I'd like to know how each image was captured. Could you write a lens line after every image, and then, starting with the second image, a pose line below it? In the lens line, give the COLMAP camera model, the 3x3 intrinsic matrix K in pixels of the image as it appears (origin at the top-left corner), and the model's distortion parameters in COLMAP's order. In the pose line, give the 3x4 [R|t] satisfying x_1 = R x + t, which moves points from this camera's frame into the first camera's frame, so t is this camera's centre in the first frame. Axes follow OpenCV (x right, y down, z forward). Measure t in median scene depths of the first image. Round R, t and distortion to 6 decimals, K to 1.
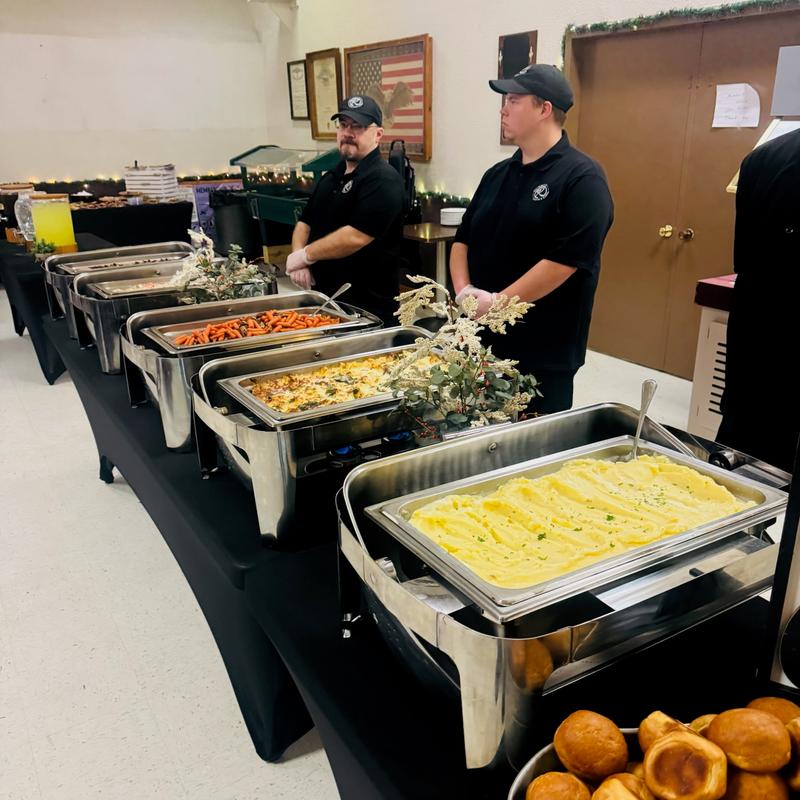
lens RADIAL K [[741.5, 0, 400.0], [0, 741.5, 400.0], [0, 0, 1]] dist [0.144941, -0.292447]
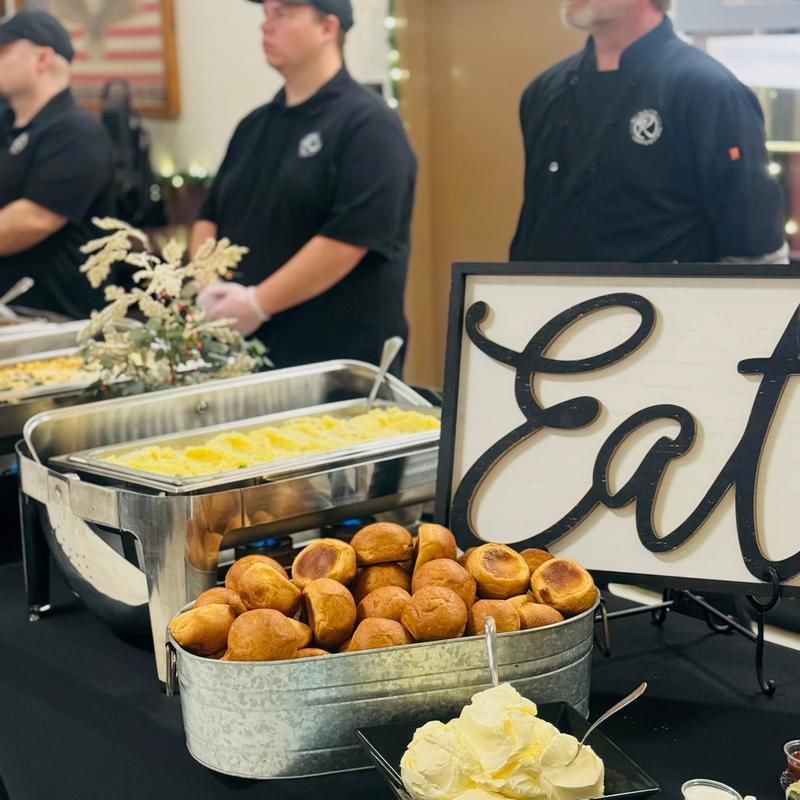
lens RADIAL K [[1713.8, 0, 399.9], [0, 1713.8, 415.5], [0, 0, 1]] dist [0.144923, -0.036907]
pose [[0.989393, -0.043378, 0.138634, 0.041907], [0.062897, 0.988197, -0.139677, 0.203356], [-0.130939, 0.146916, 0.980444, -0.545897]]
